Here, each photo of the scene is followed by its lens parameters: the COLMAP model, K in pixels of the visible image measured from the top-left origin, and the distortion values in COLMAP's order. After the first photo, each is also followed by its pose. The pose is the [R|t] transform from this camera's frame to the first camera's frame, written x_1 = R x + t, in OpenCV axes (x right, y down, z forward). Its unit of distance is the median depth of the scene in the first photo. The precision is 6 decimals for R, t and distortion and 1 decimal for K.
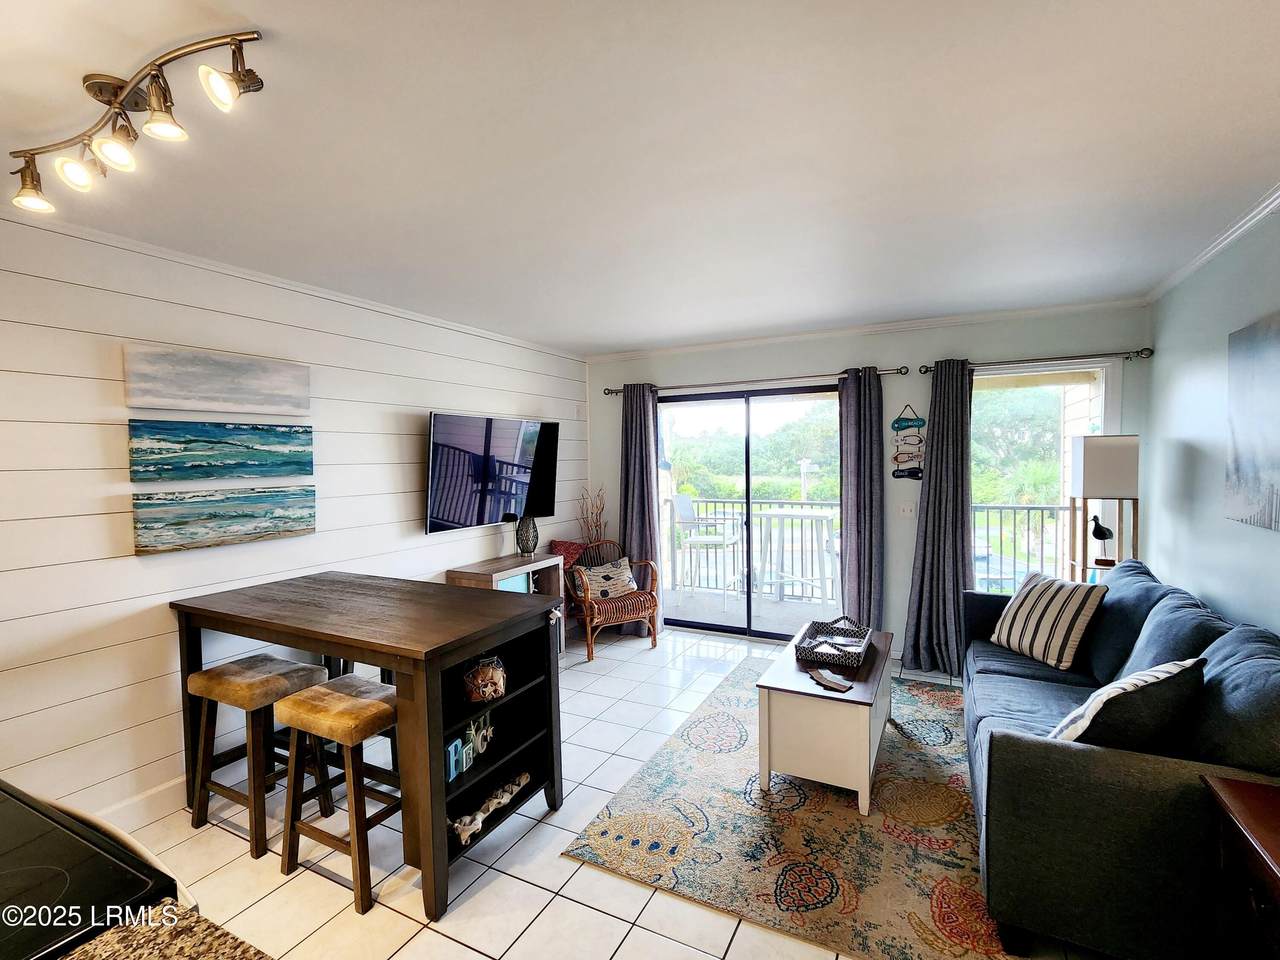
lens RADIAL K [[592.8, 0, 642.6], [0, 592.8, 485.3], [0, 0, 1]] dist [-0.001512, -0.000536]
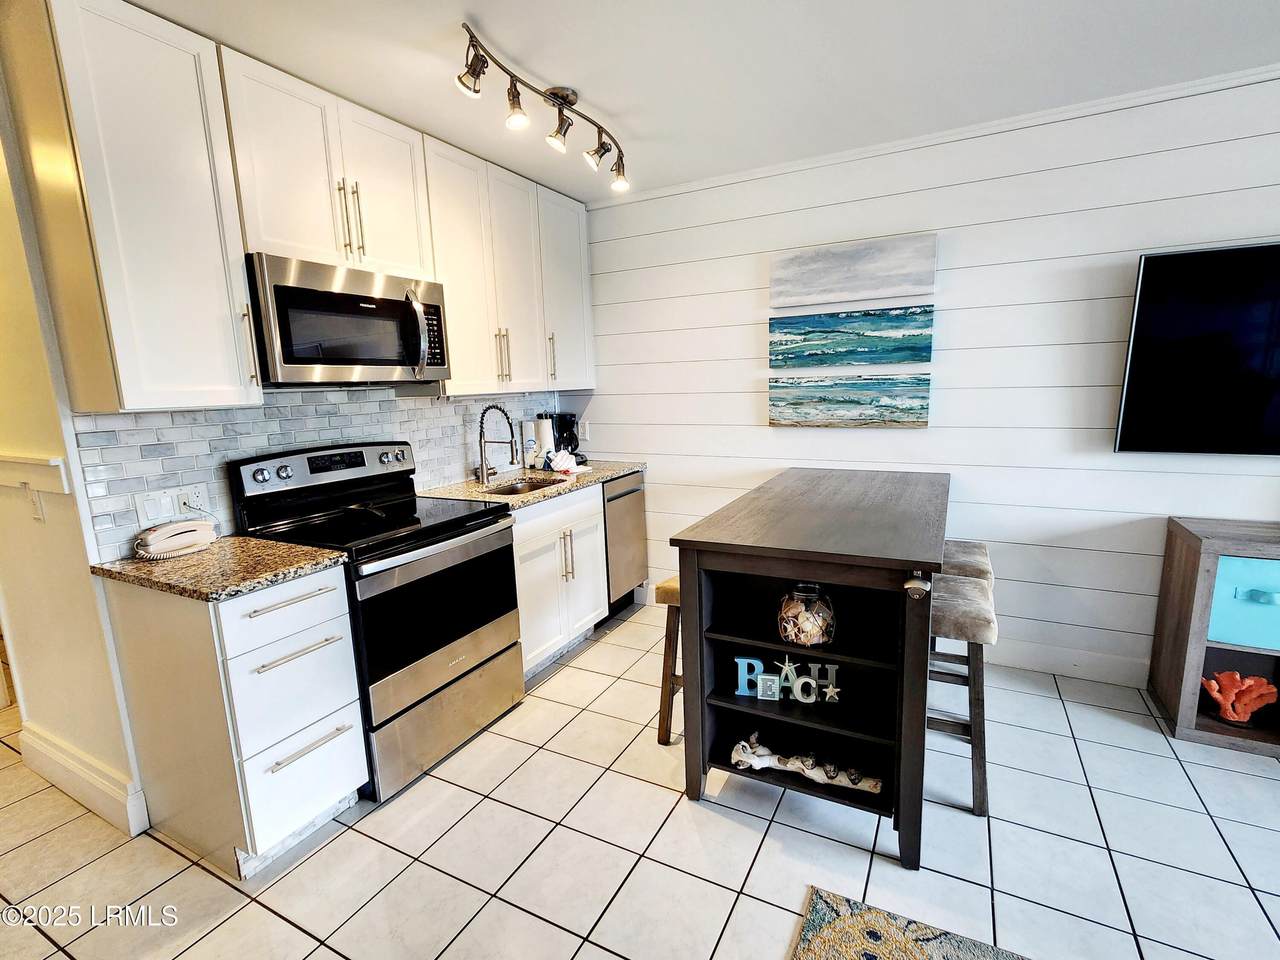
lens RADIAL K [[592.8, 0, 642.6], [0, 592.8, 485.3], [0, 0, 1]] dist [-0.001512, -0.000536]
pose [[-0.004852, 0.187214, -0.982307, 0.407508], [-0.018053, 0.982142, 0.187272, 0.007100], [0.999825, 0.018642, -0.001386, 0.661029]]
